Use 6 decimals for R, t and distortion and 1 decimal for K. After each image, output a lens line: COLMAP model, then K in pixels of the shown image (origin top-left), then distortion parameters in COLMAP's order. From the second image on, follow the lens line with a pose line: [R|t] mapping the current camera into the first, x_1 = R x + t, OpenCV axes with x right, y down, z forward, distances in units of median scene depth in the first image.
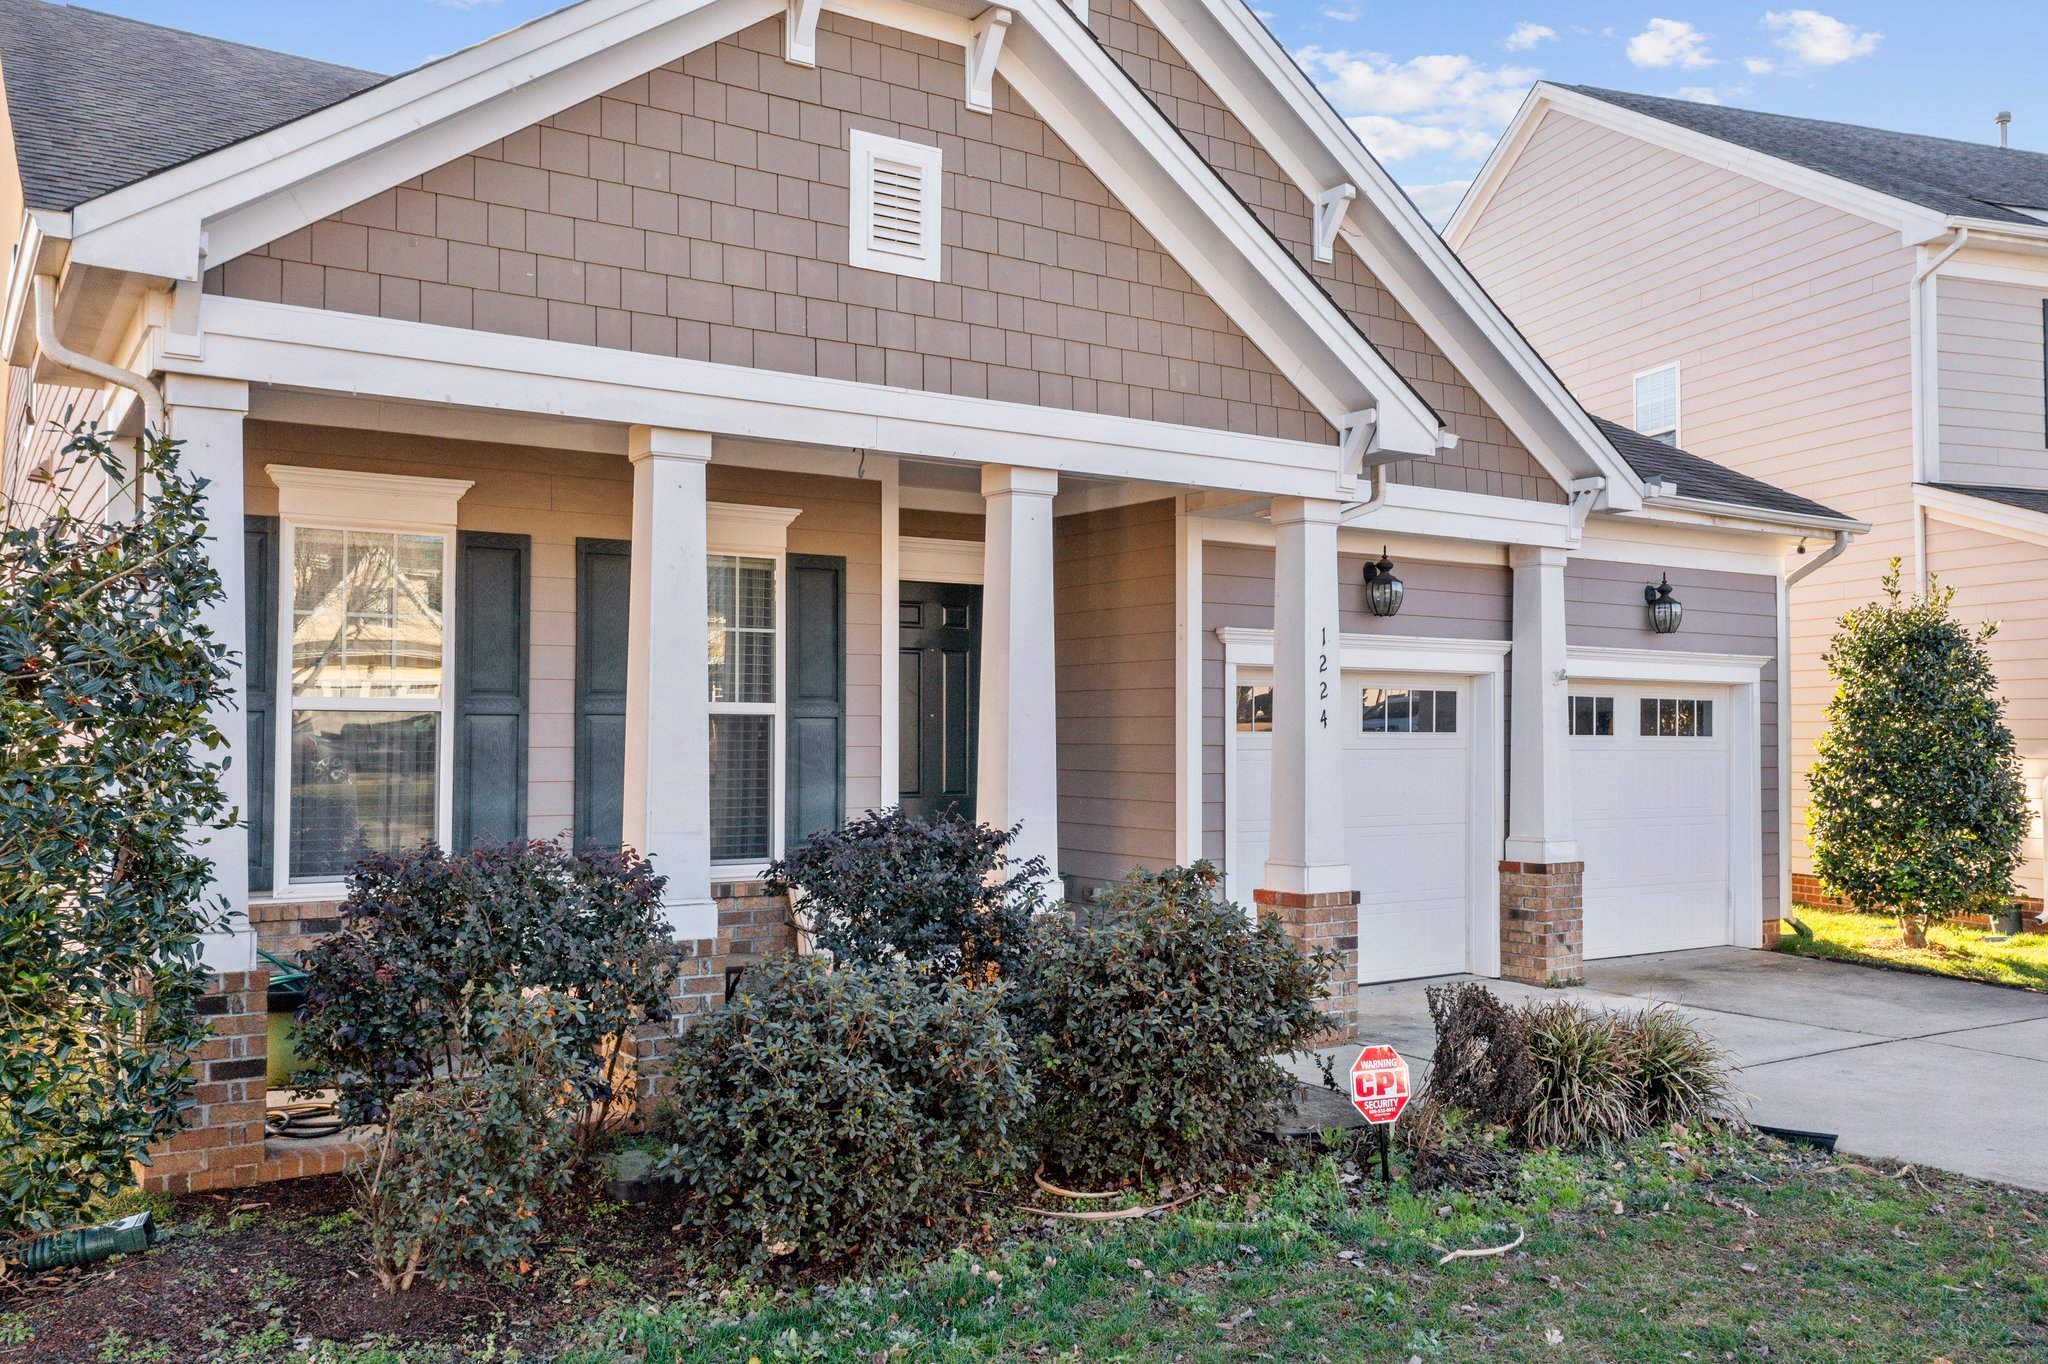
lens RADIAL K [[1654.0, 0, 1019.6], [0, 1654.0, 672.8], [0, 0, 1]] dist [0.004714, -0.008703]
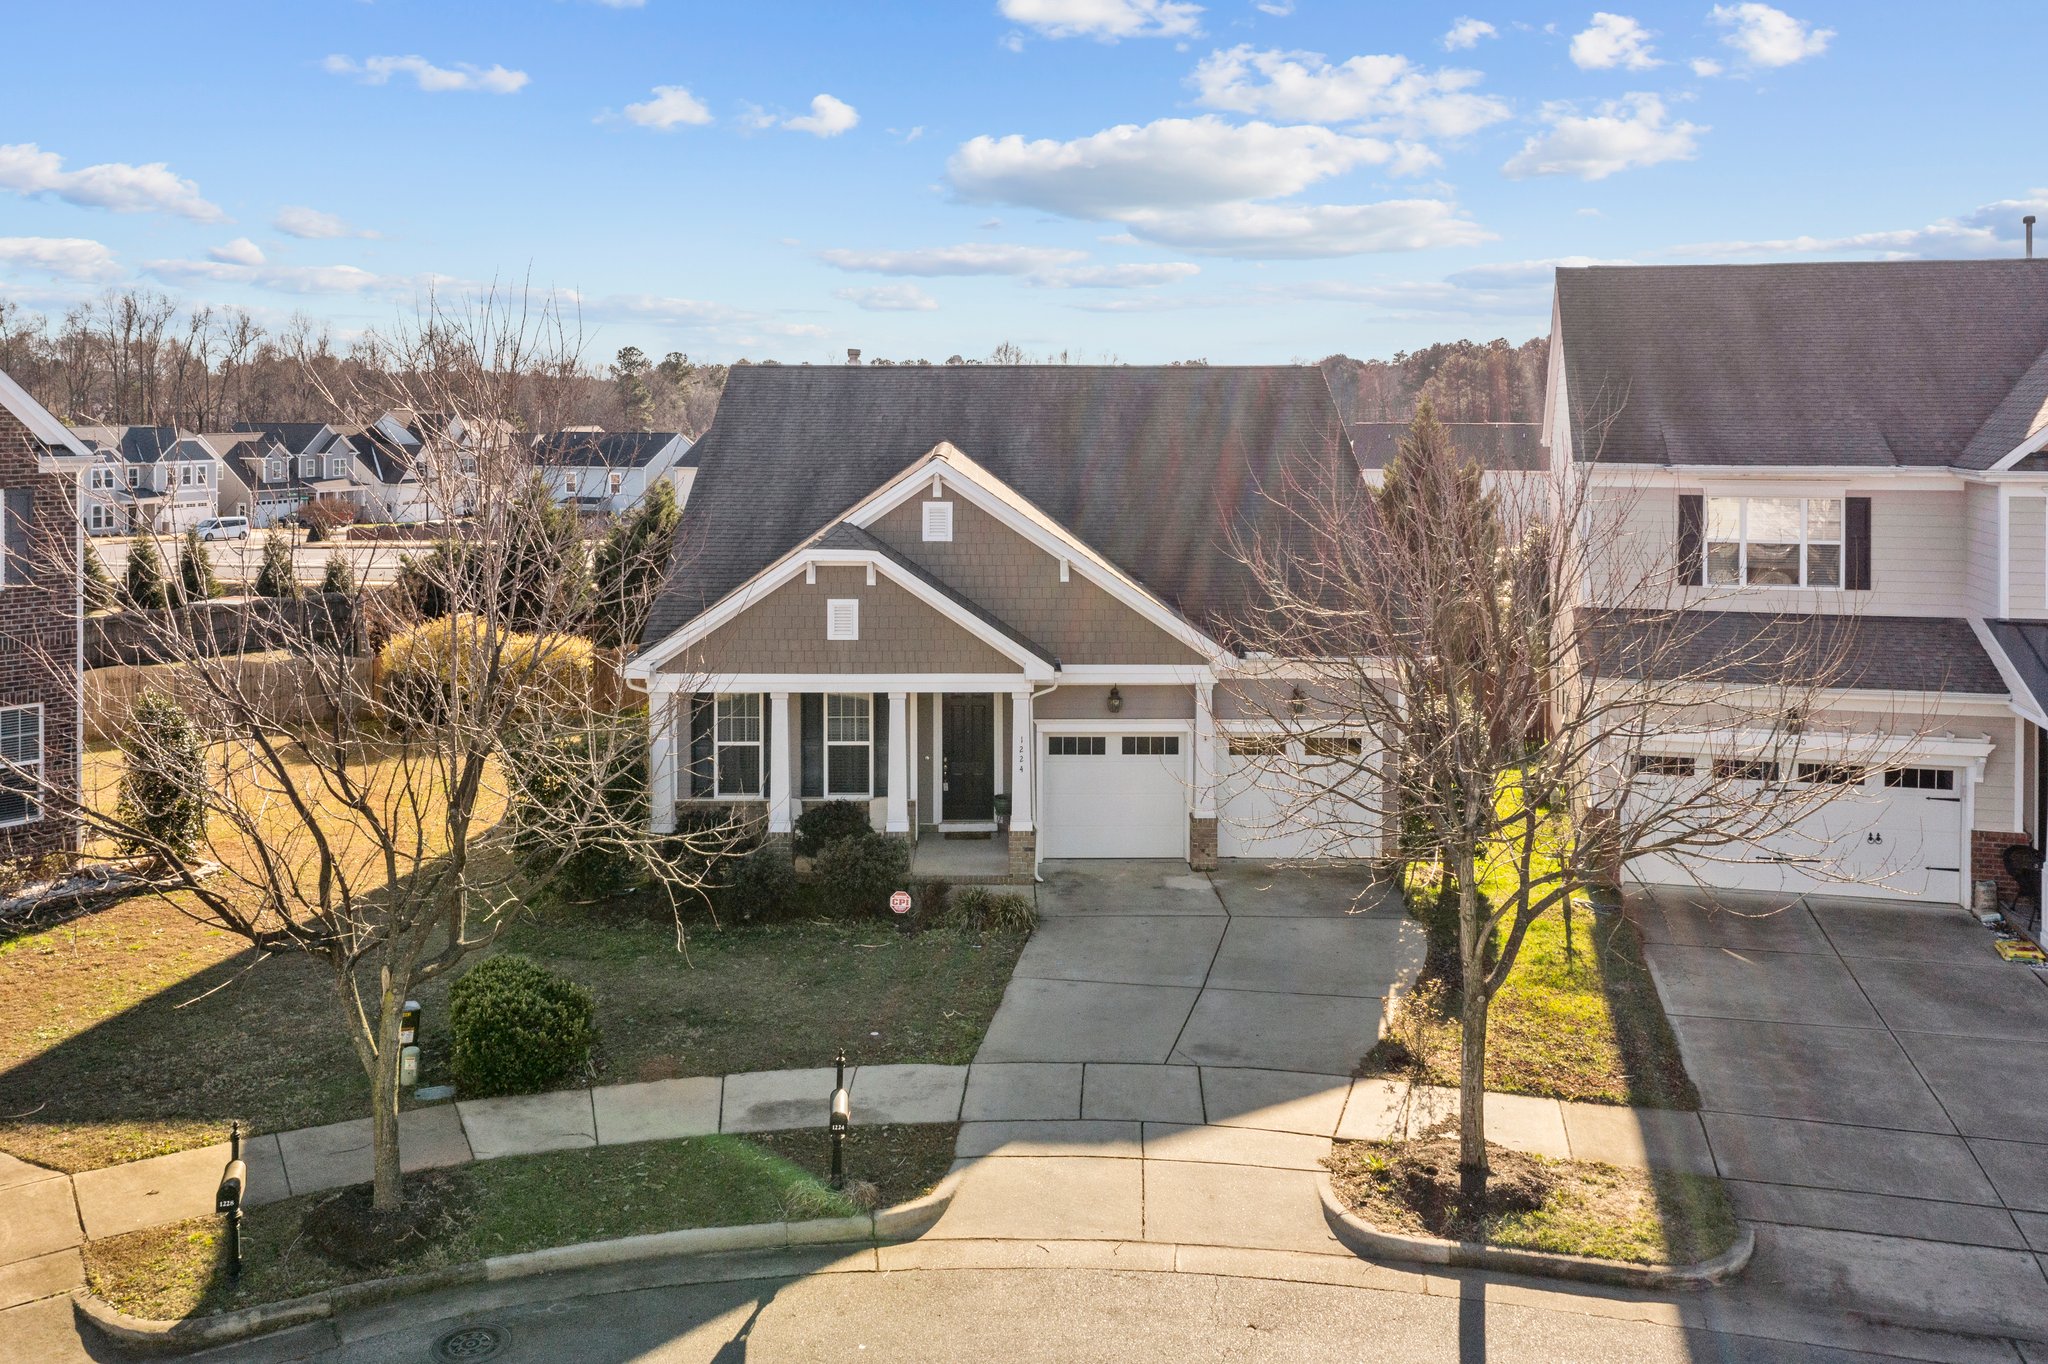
lens RADIAL K [[1734.7, 0, 1017.5], [0, 1734.7, 382.4], [0, 0, 1]] dist [0.000094, -0.007459]
pose [[0.841457, -0.000213, -0.540325, 1.944113], [0.022556, 0.999142, 0.034734, -0.803335], [0.539854, -0.041415, 0.840739, -1.594908]]
